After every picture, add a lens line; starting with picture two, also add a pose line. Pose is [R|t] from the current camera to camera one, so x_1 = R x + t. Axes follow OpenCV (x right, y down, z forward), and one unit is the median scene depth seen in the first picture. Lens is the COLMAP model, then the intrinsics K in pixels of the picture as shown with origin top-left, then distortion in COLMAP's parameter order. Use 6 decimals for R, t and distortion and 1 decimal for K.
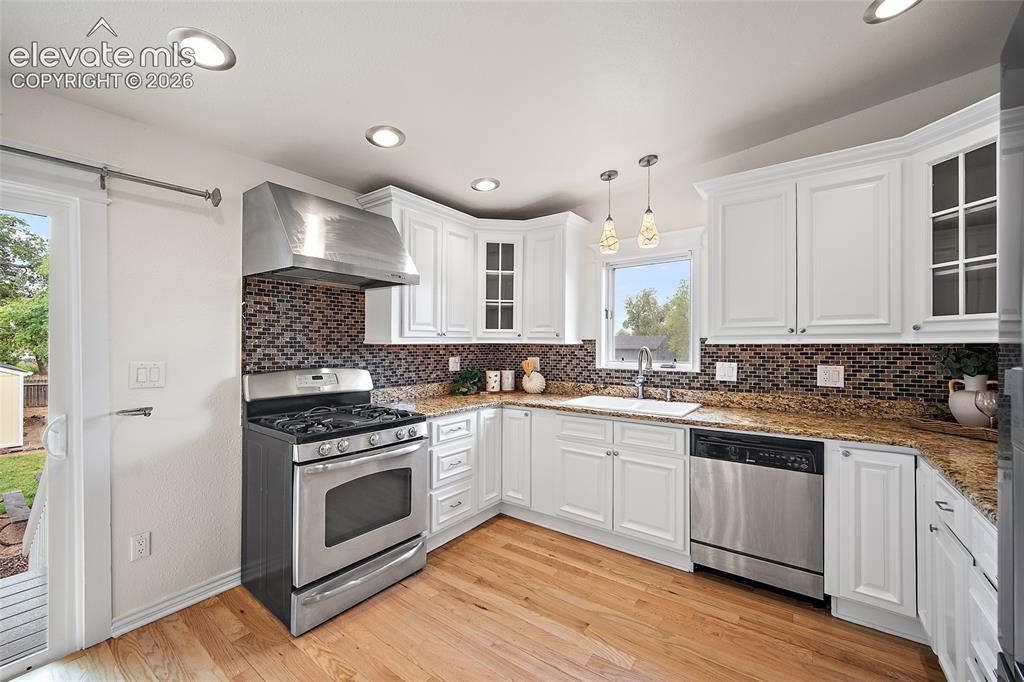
lens RADIAL K [[402.2, 0, 512.0], [0, 402.2, 341.0], [0, 0, 1]] dist [-0.000378, -0.000136]
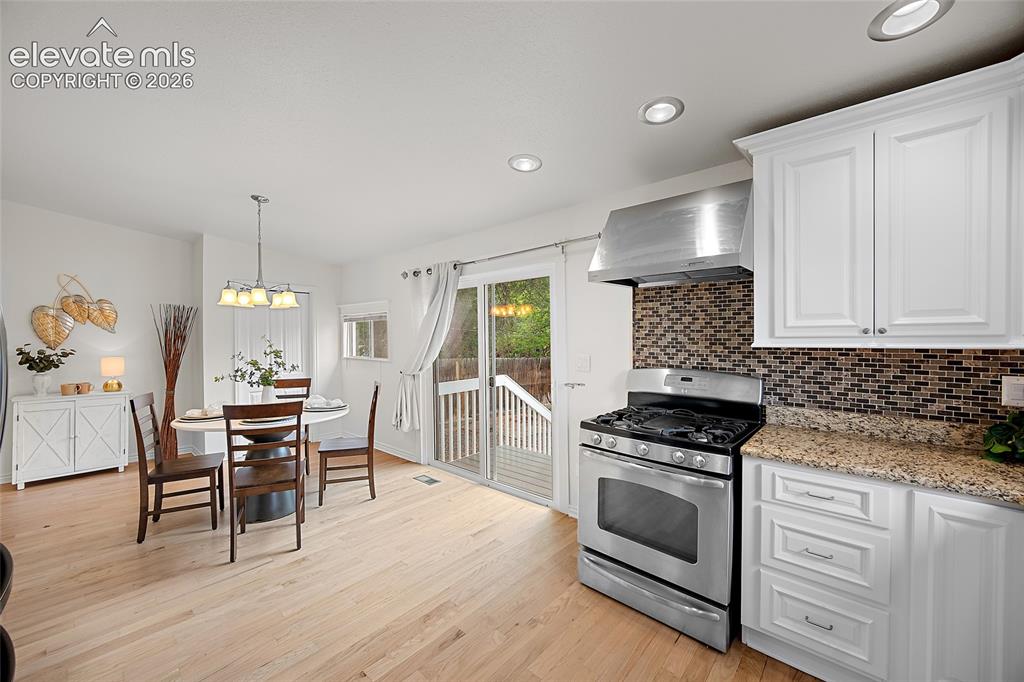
lens RADIAL K [[402.2, 0, 512.0], [0, 402.2, 341.0], [0, 0, 1]] dist [-0.000378, -0.000136]
pose [[-0.083314, 0.012447, -0.996446, 0.260921], [0.010058, 0.999882, 0.011649, -0.008665], [0.996473, -0.009052, -0.083429, 0.331762]]
